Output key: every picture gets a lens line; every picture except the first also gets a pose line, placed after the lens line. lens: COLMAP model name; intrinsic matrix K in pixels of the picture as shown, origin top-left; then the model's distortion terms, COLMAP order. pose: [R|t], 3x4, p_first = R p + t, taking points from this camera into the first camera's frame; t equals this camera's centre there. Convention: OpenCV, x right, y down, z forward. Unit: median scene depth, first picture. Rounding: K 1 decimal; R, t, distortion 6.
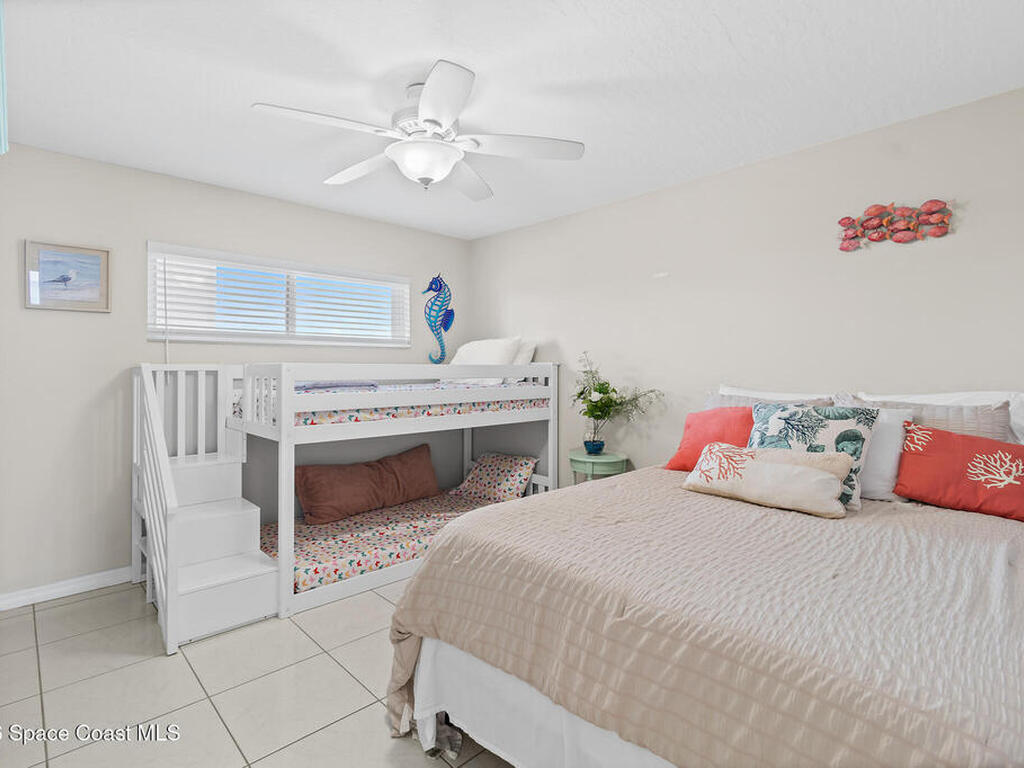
lens RADIAL K [[500.3, 0, 517.2], [0, 500.3, 370.4], [0, 0, 1]] dist [-0.026750, 0.000095]
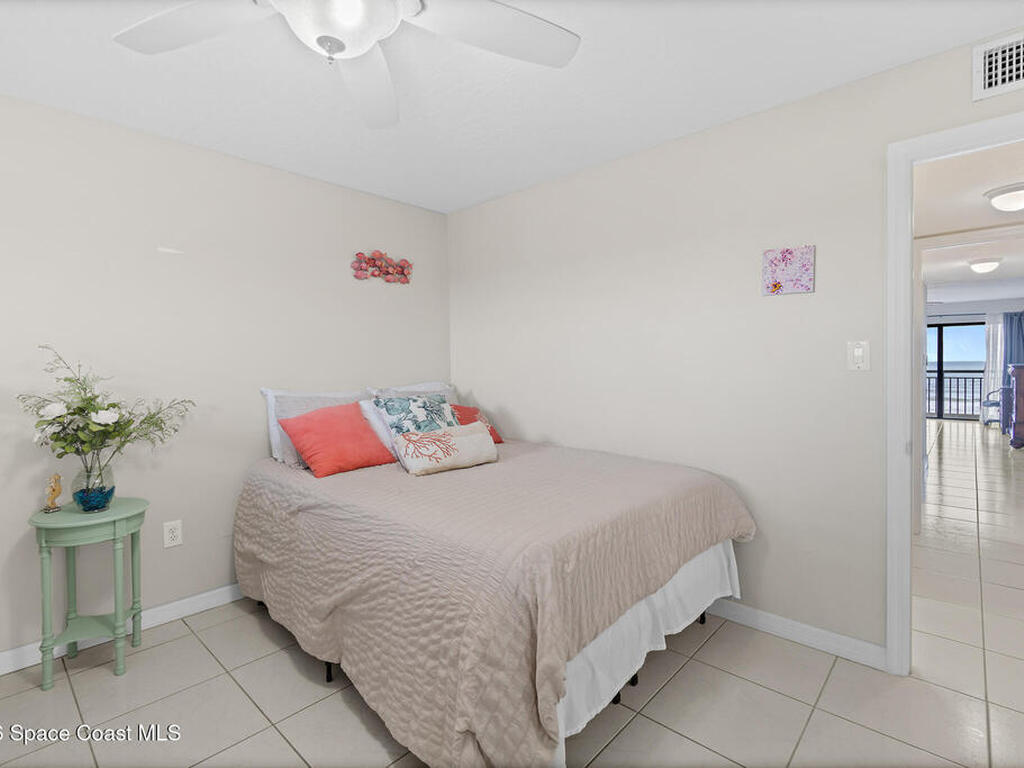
lens RADIAL K [[500.3, 0, 517.2], [0, 500.3, 370.4], [0, 0, 1]] dist [-0.026750, 0.000095]
pose [[-0.079627, -0.016007, 0.996696, -0.733206], [0.007949, 0.999829, 0.016693, -0.021719], [-0.996793, 0.009252, -0.079486, 0.753263]]
